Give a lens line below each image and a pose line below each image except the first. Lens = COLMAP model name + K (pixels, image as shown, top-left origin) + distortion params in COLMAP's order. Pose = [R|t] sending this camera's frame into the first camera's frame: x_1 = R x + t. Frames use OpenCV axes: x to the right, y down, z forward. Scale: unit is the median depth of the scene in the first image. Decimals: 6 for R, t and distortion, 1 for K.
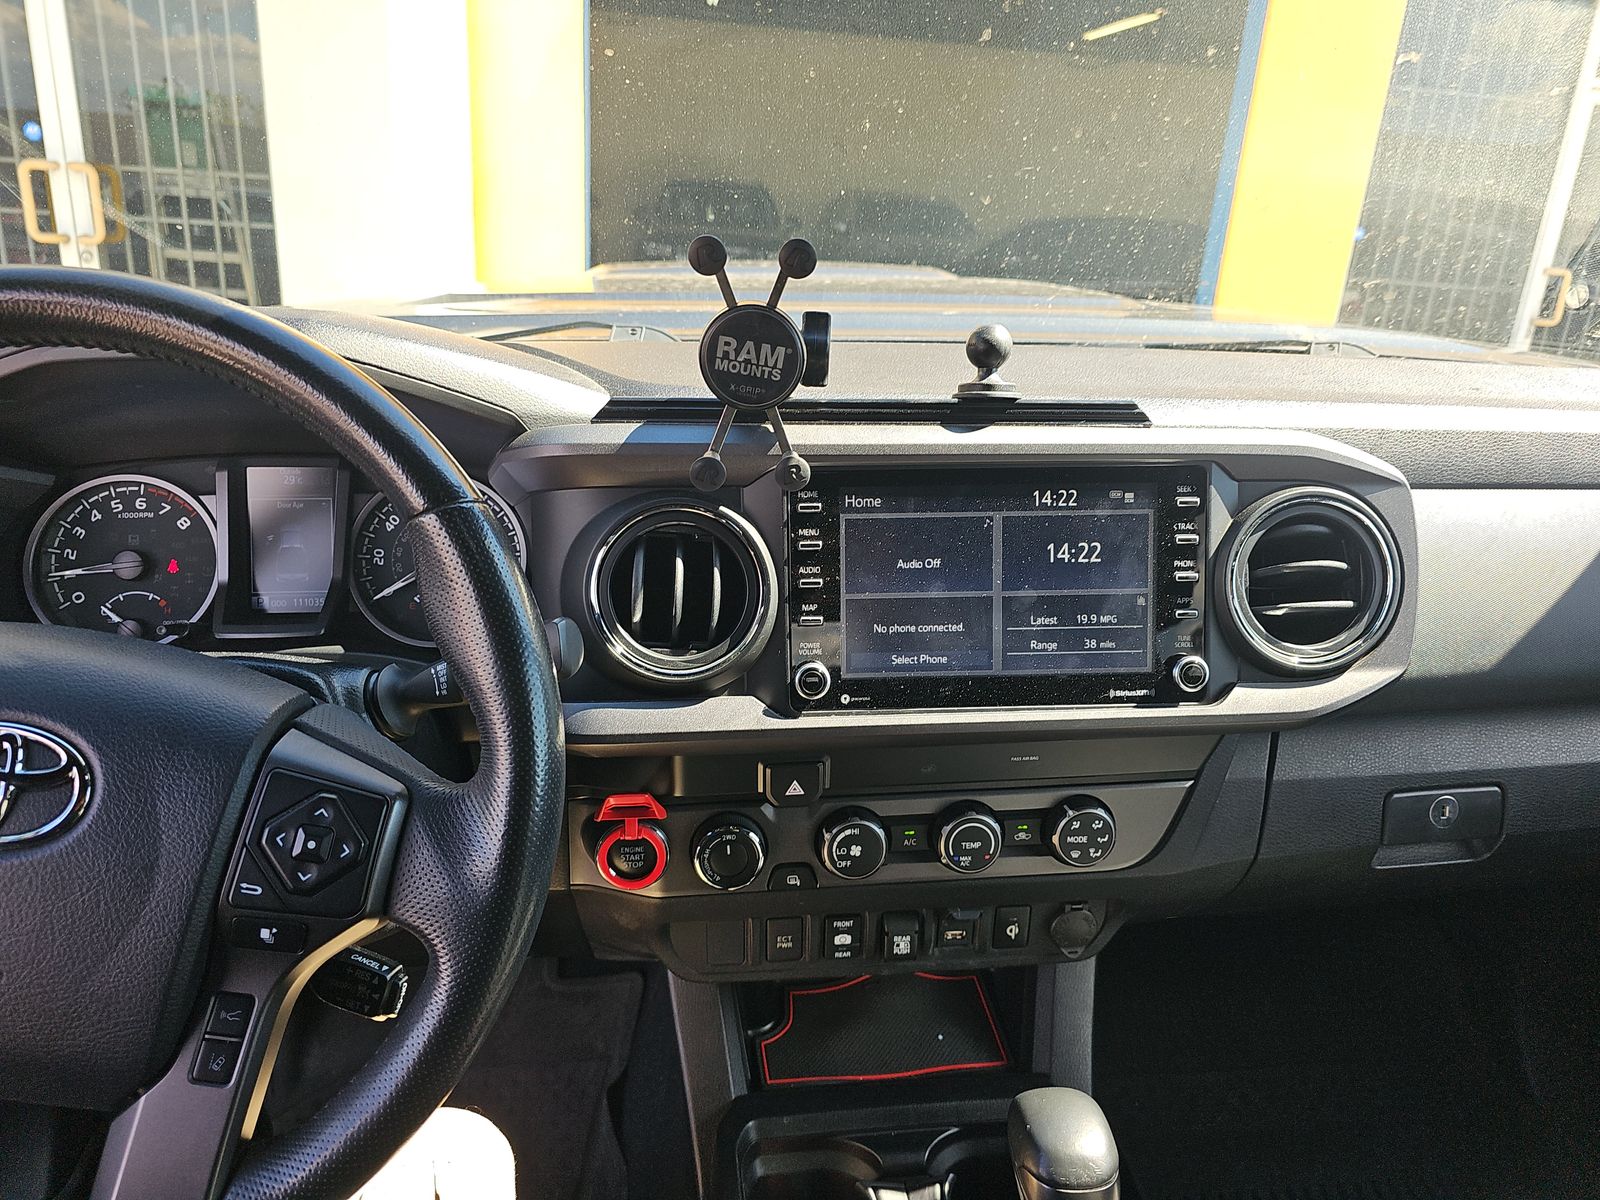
lens RADIAL K [[1077.1, 0, 806.2], [0, 1077.1, 628.0], [0, 0, 1]] dist [0.028056, -0.040558]
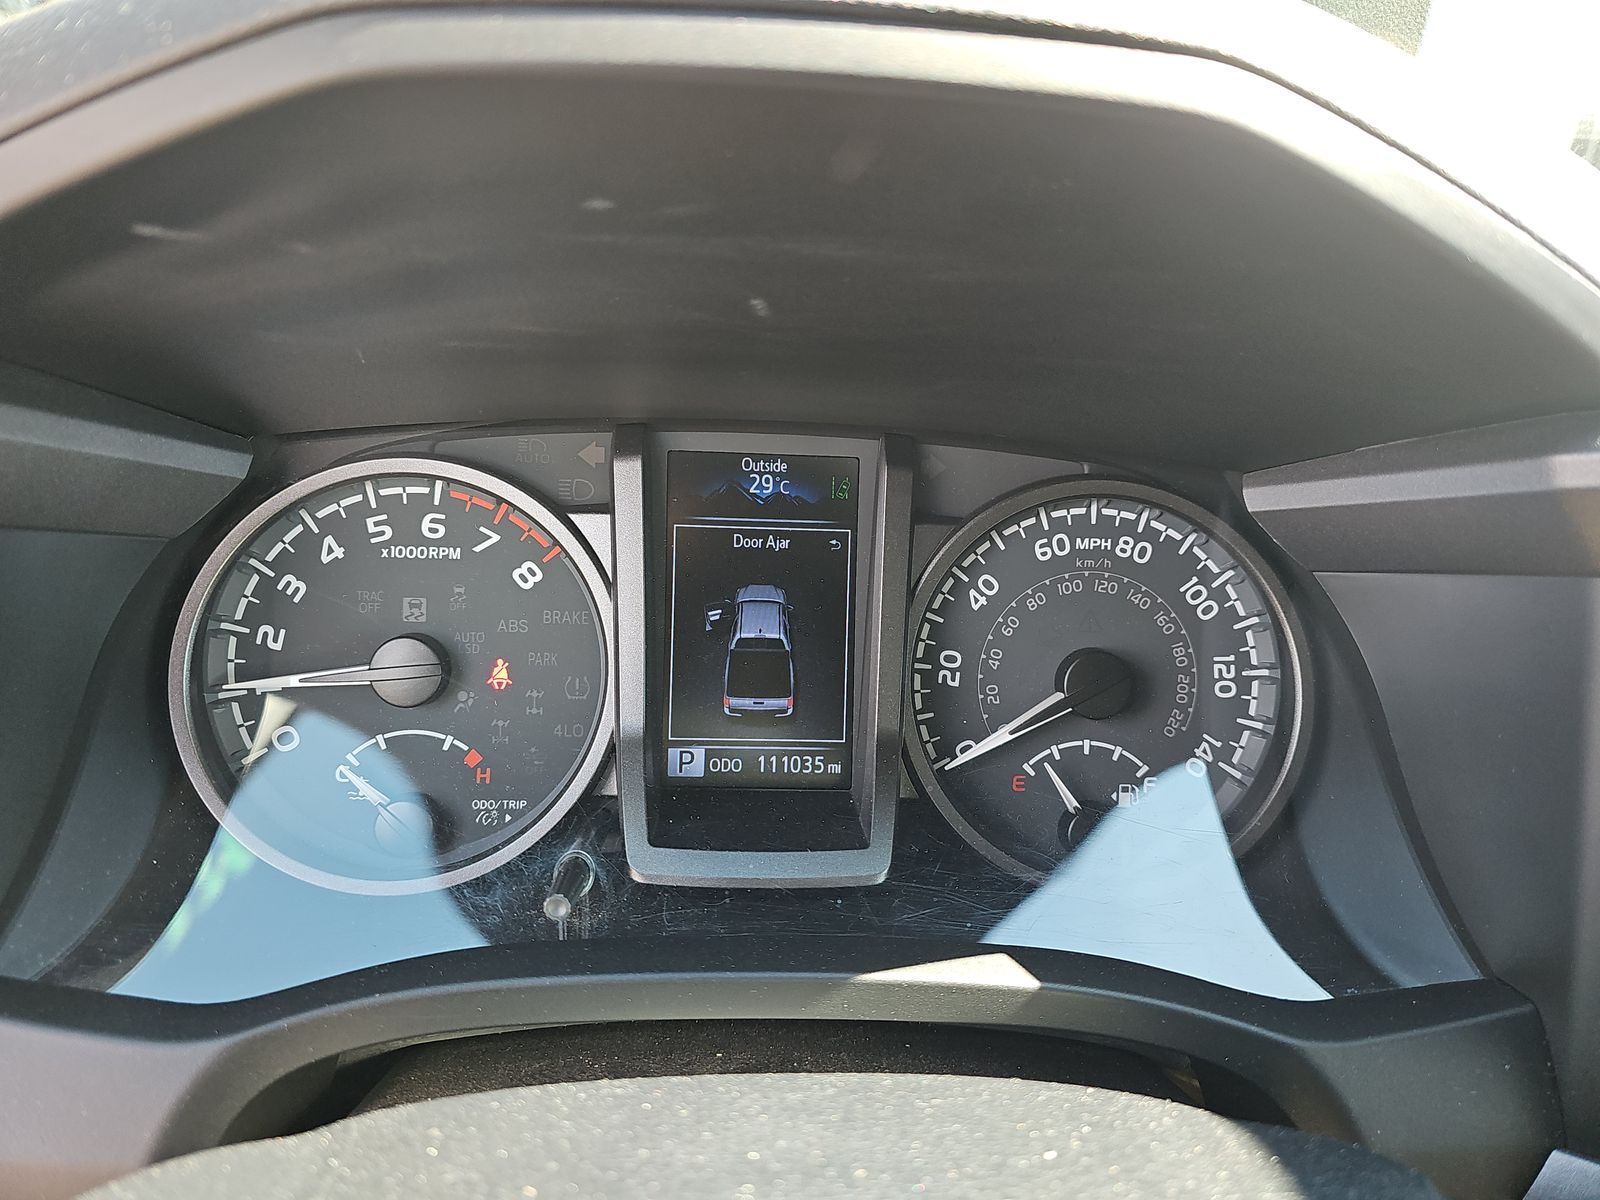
lens RADIAL K [[1077.1, 0, 791.0], [0, 1077.1, 612.5], [0, 0, 1]] dist [0.028056, -0.040558]
pose [[0.997934, 0.048517, -0.042110, -0.456431], [-0.047888, 0.998727, 0.015821, -0.094873], [0.042824, -0.013772, 0.998988, 0.579979]]
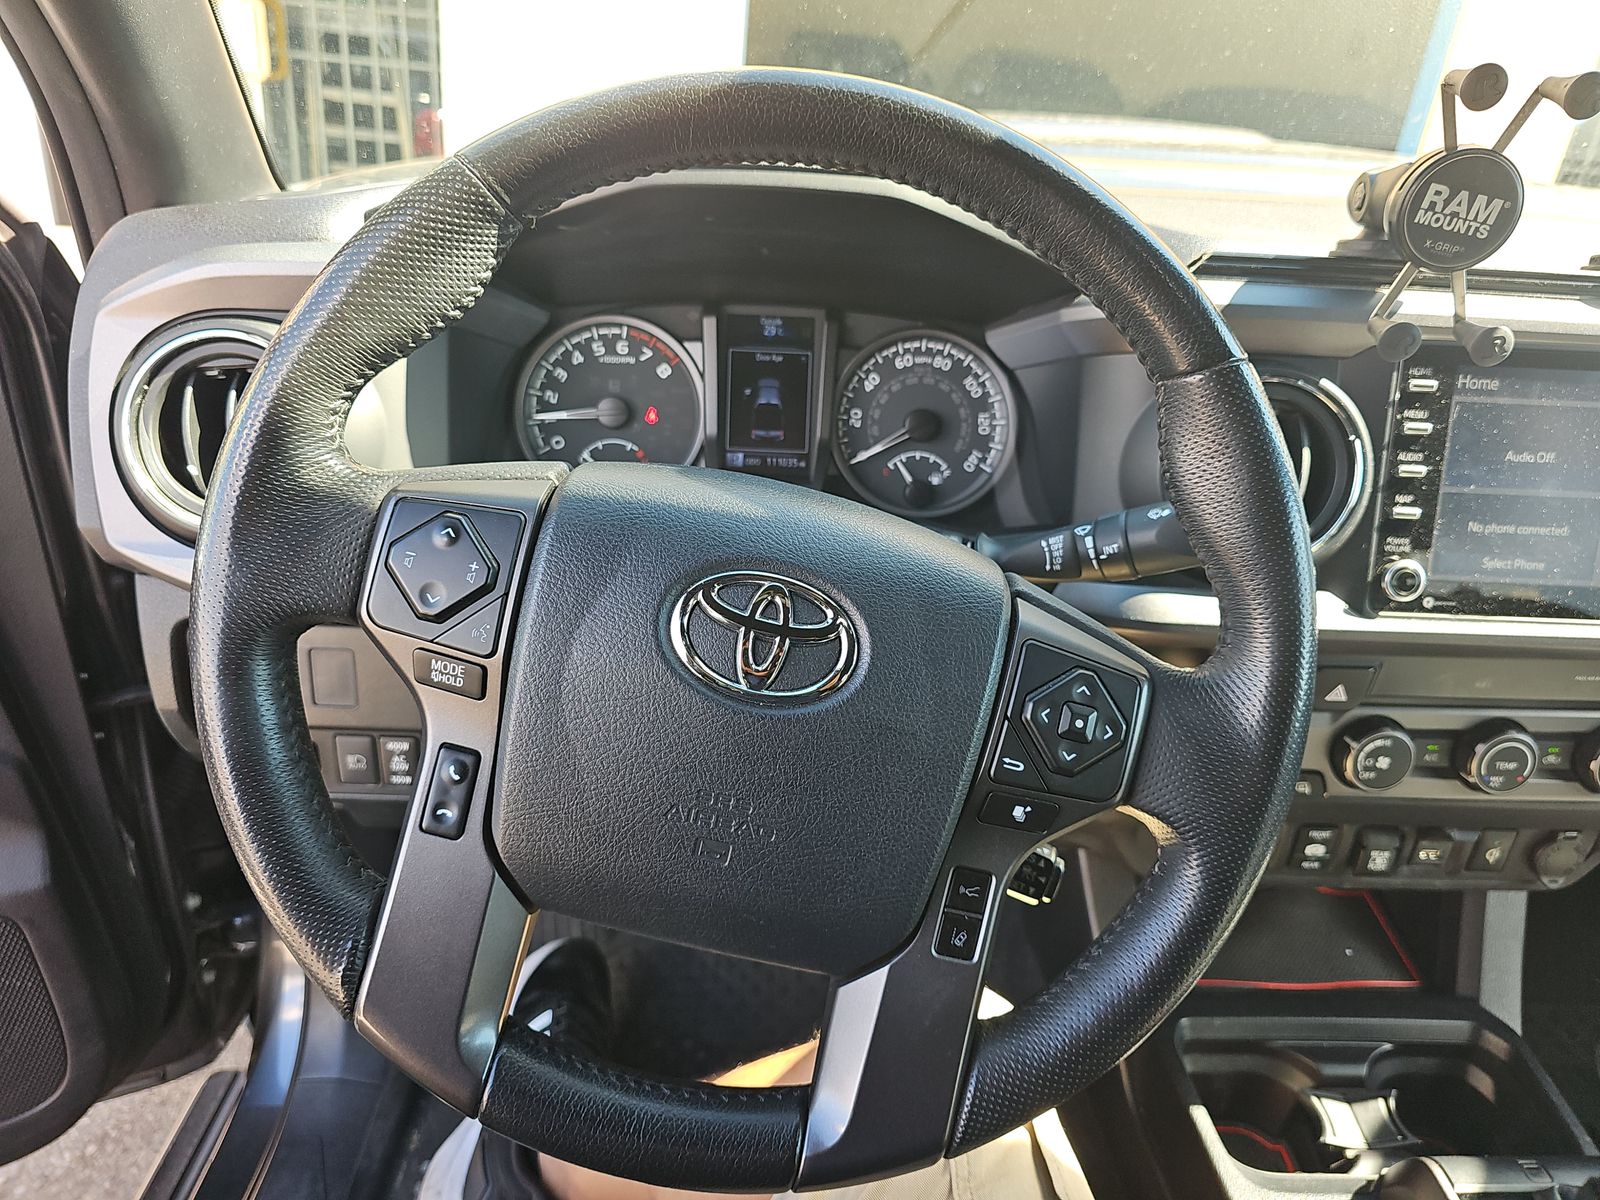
lens RADIAL K [[1077.1, 0, 791.9], [0, 1077.1, 630.0], [0, 0, 1]] dist [0.028056, -0.040558]
pose [[0.994960, 0.069552, -0.072230, -0.381497], [-0.061298, 0.991950, 0.110804, 0.018553], [0.079355, -0.105818, 0.991214, 0.035814]]
